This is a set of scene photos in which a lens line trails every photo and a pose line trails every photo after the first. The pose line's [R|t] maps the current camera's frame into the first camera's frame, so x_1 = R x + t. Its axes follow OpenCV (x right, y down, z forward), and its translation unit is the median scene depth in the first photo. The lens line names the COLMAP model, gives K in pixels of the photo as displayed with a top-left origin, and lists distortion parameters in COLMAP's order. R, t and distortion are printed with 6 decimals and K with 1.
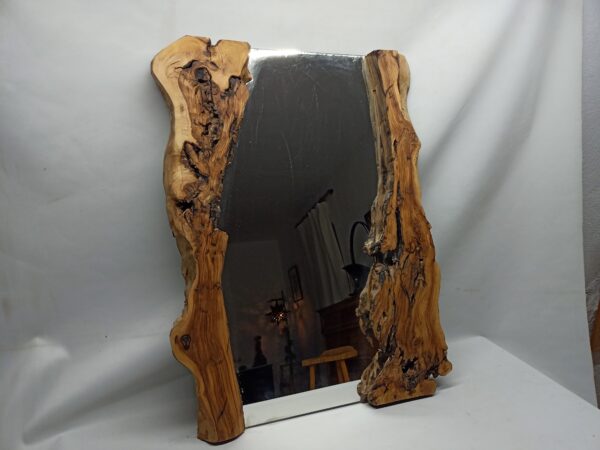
lens RADIAL K [[458.6, 0, 301.9], [0, 458.6, 230.6], [0, 0, 1]] dist [0.066048, -0.105488]
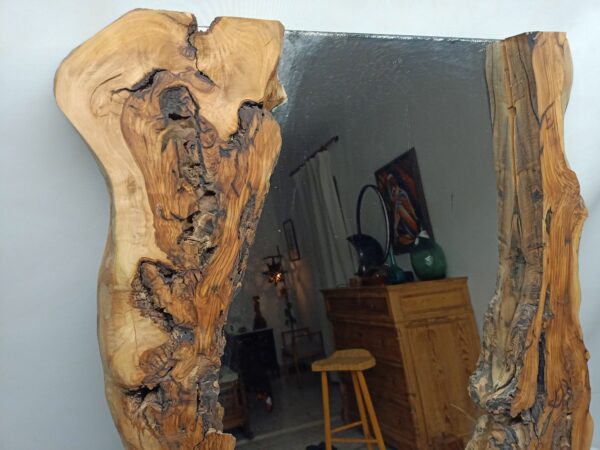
lens RADIAL K [[458.6, 0, 297.8], [0, 458.6, 228.2], [0, 0, 1]] dist [0.066048, -0.105488]
pose [[0.999771, 0.017157, 0.012779, -0.104465], [-0.018811, 0.989527, 0.143118, -0.281156], [-0.010190, -0.143326, 0.989623, 0.543675]]
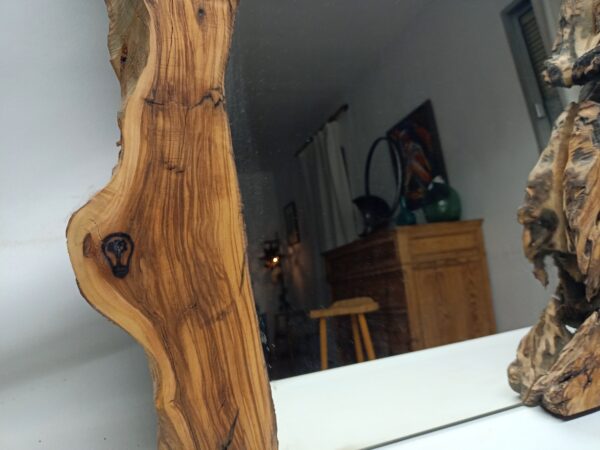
lens RADIAL K [[483.5, 0, 314.9], [0, 483.5, 241.1], [0, 0, 1]] dist [0.005497, -0.003242]
pose [[0.998036, 0.032328, 0.053665, -0.123809], [-0.039112, 0.990662, 0.130607, 0.172810], [-0.048942, -0.132449, 0.989981, 0.622687]]
